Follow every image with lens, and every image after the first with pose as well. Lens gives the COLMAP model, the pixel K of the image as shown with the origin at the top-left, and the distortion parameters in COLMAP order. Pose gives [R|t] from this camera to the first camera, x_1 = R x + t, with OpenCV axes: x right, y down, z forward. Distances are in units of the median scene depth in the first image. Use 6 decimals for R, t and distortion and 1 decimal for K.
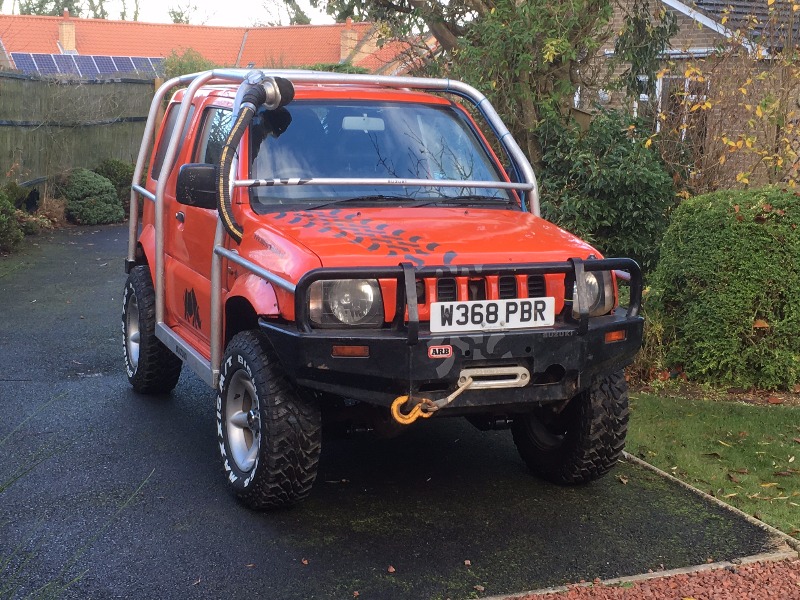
lens RADIAL K [[1250.3, 0, 398.2], [0, 1250.3, 296.3], [0, 0, 1]] dist [-0.002319, 0.000000]
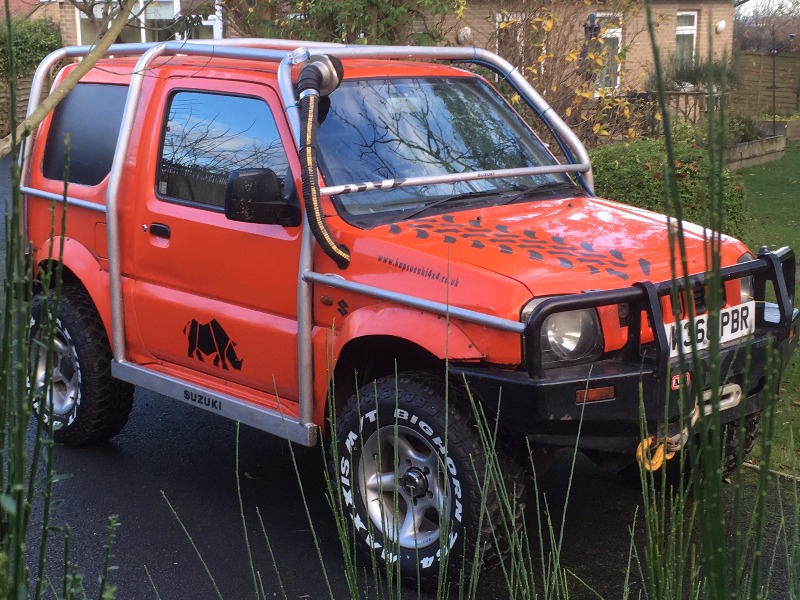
lens RADIAL K [[1250.3, 0, 399.5], [0, 1250.3, 298.6], [0, 0, 1]] dist [-0.002319, 0.000000]
pose [[0.931656, -0.101726, 0.348811, -0.378707], [0.082539, 0.994163, 0.069475, -0.075263], [-0.353843, -0.035937, 0.934614, 0.233396]]
